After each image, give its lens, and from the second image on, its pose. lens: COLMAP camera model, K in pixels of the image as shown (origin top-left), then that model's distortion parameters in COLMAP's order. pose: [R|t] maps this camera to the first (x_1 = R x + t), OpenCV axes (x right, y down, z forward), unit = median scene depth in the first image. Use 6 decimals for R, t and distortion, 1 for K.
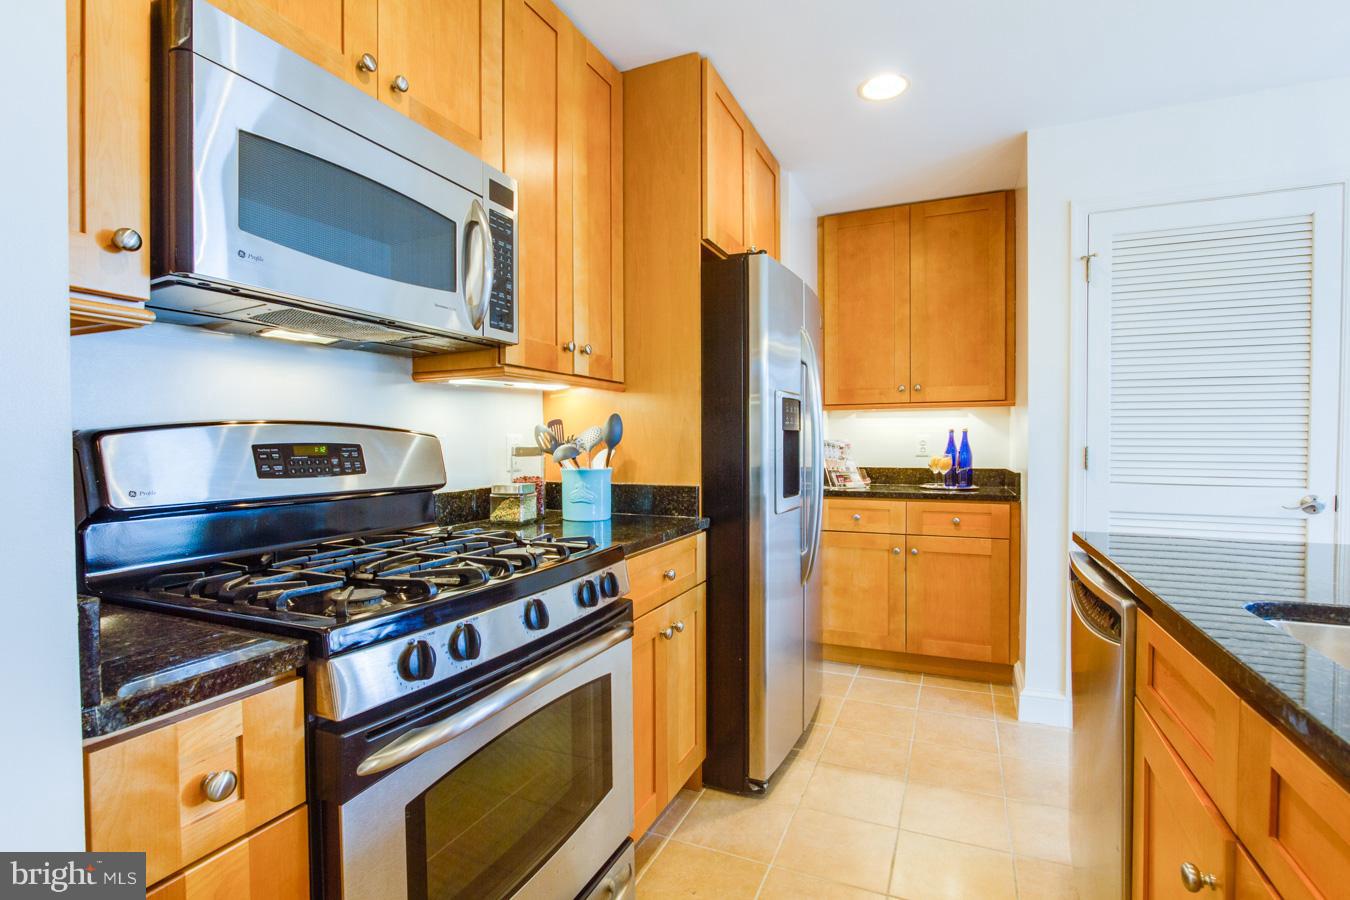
lens RADIAL K [[630.1, 0, 687.3], [0, 630.1, 450.0], [0, 0, 1]] dist [-0.014544, 0.000236]
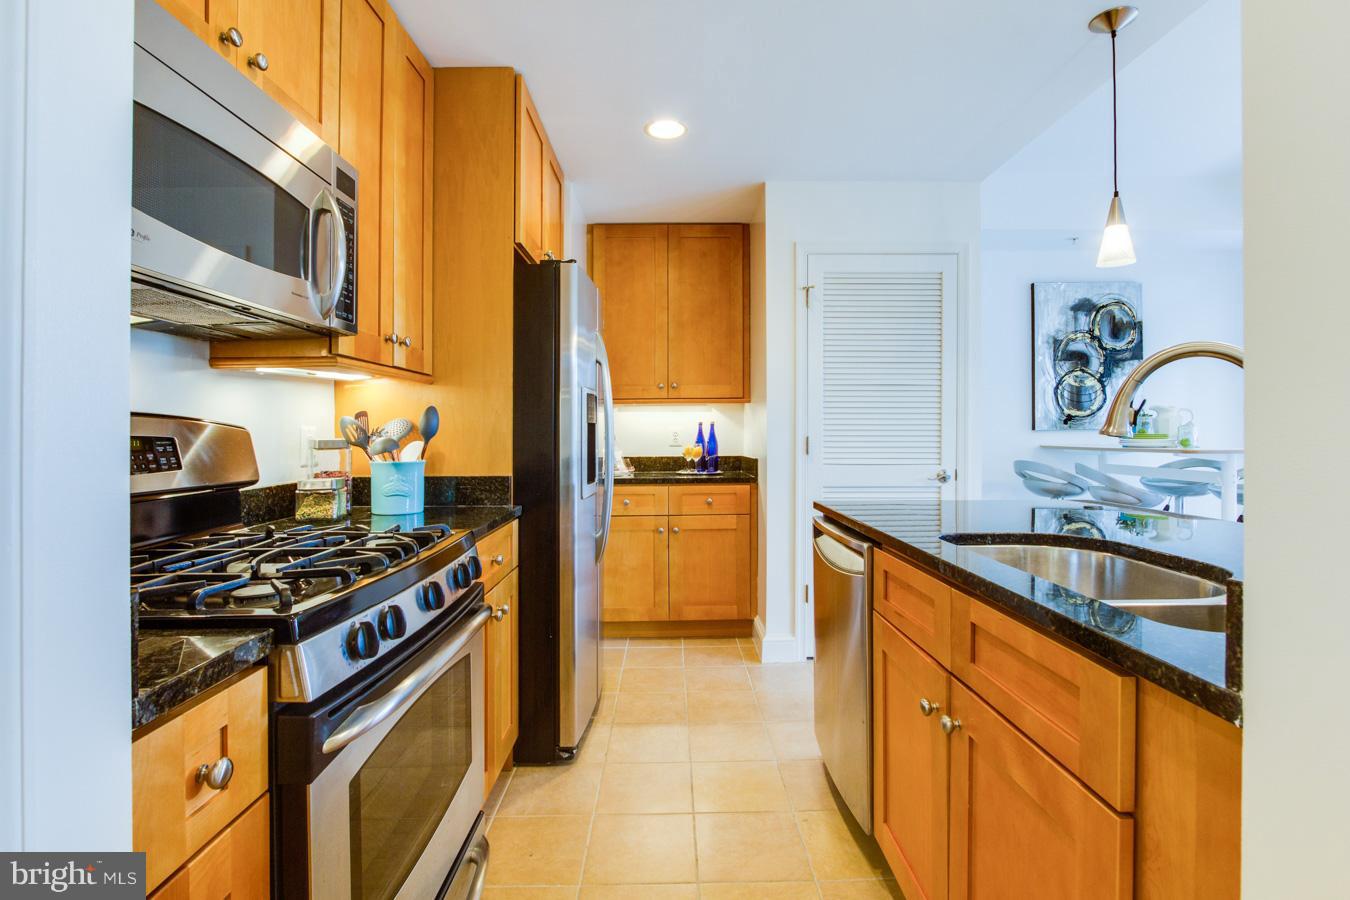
lens RADIAL K [[642.9, 0, 681.8], [0, 642.9, 431.6], [0, 0, 1]] dist [-0.010207, 0.000576]
pose [[0.907689, -0.002611, 0.419636, -0.179663], [0.009681, 0.999845, -0.014718, 0.002147], [-0.419533, 0.017422, 0.907573, -0.095653]]
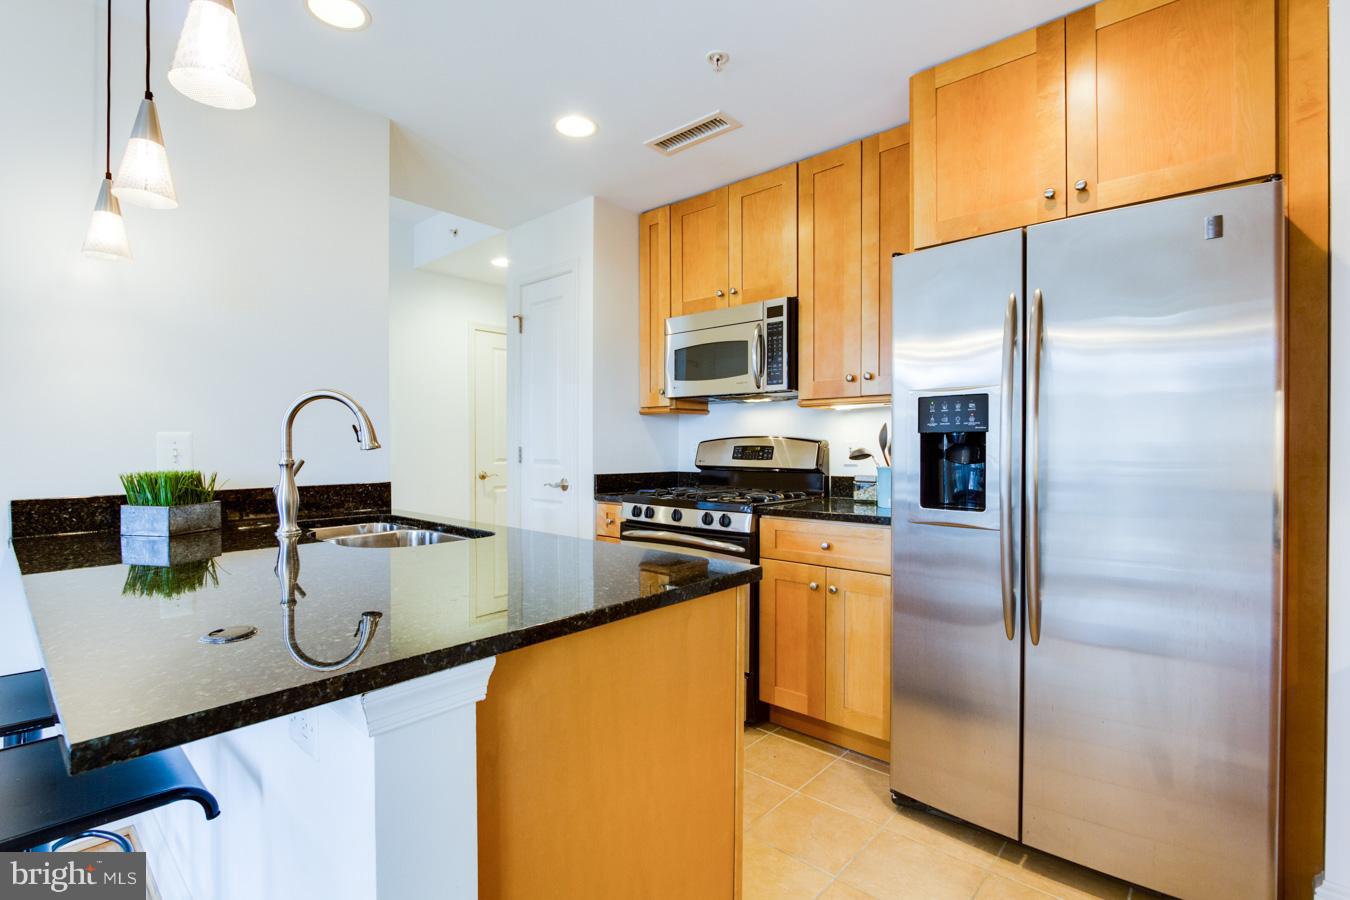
lens RADIAL K [[630.1, 0, 687.3], [0, 630.1, 450.0], [0, 0, 1]] dist [-0.014544, 0.000236]
pose [[-0.307571, 0.007459, -0.951496, 1.174986], [-0.013091, 0.999841, 0.012070, -0.013605], [0.951435, 0.016169, -0.307425, 1.008679]]
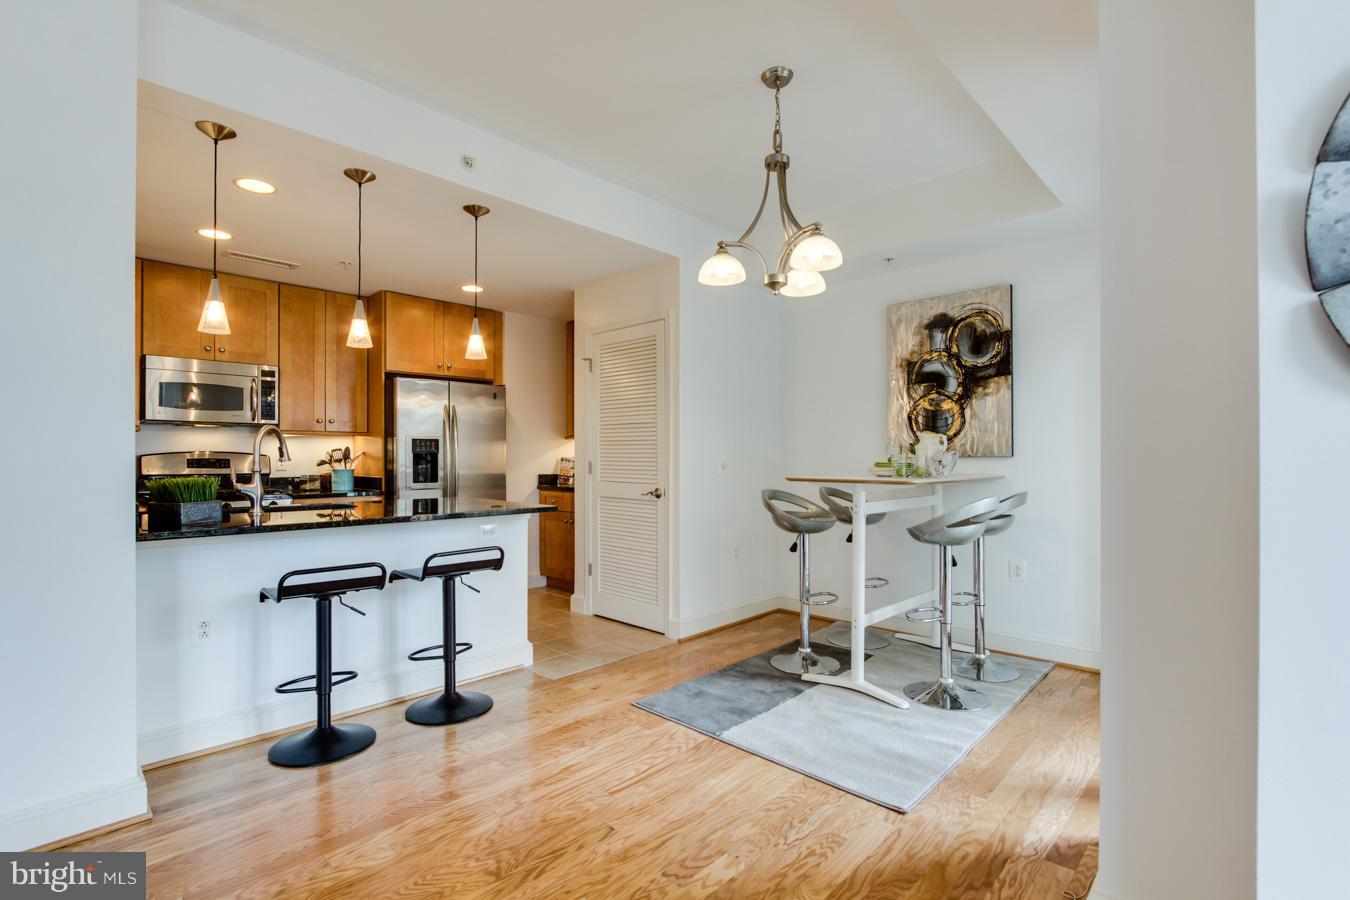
lens RADIAL K [[626.5, 0, 678.9], [0, 626.5, 457.0], [0, 0, 1]] dist [-0.015219, 0.000798]
pose [[0.939259, 0.001443, -0.343206, 1.891777], [-0.006253, 0.999897, -0.012908, 0.006074], [0.343152, 0.014270, 0.939171, -0.804954]]
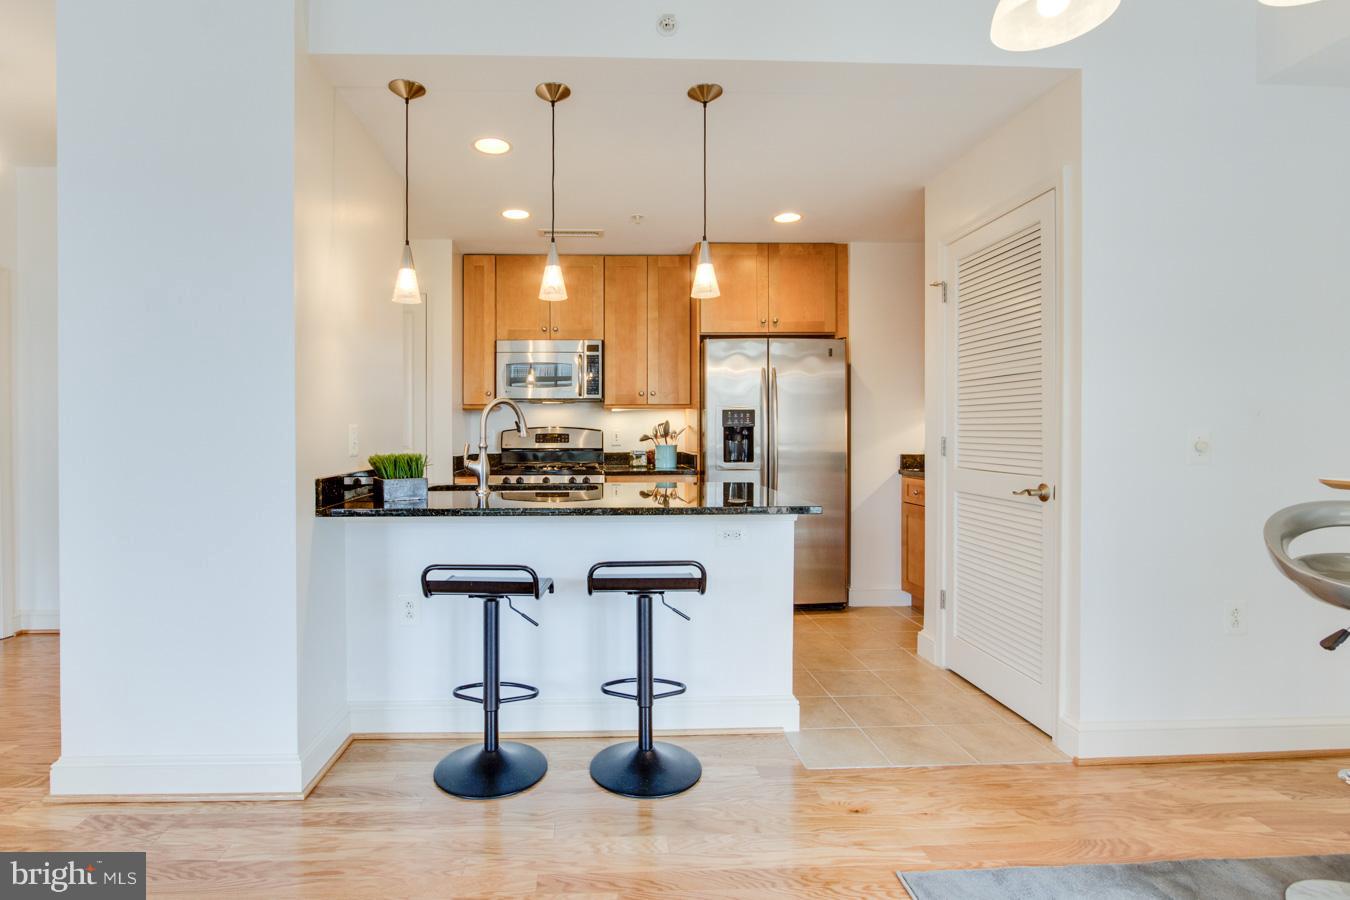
lens RADIAL K [[655.2, 0, 615.4], [0, 655.2, 437.3], [0, 0, 1]] dist [-0.015029, 0.000915]
pose [[0.429436, 0.007300, -0.903068, 1.890514], [-0.010365, 0.999941, 0.003154, -0.002548], [0.903038, 0.008006, 0.429487, -0.157779]]
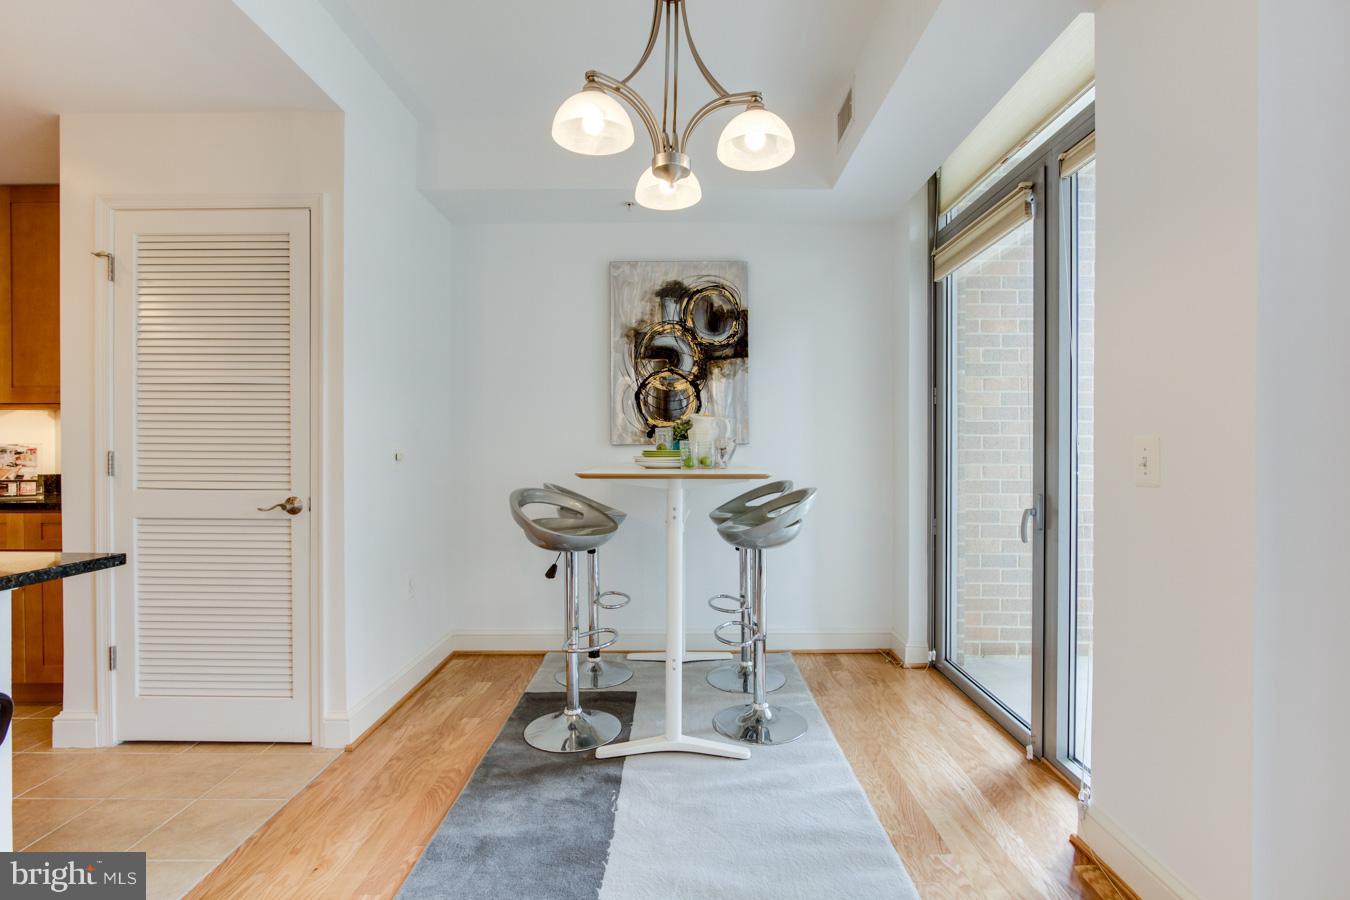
lens RADIAL K [[630.1, 0, 687.3], [0, 630.1, 450.0], [0, 0, 1]] dist [-0.014544, 0.000236]
pose [[0.914754, -0.001489, 0.404008, 1.322453], [0.003925, 0.999979, -0.005201, 0.001080], [-0.403992, 0.006343, 0.914740, -0.290412]]
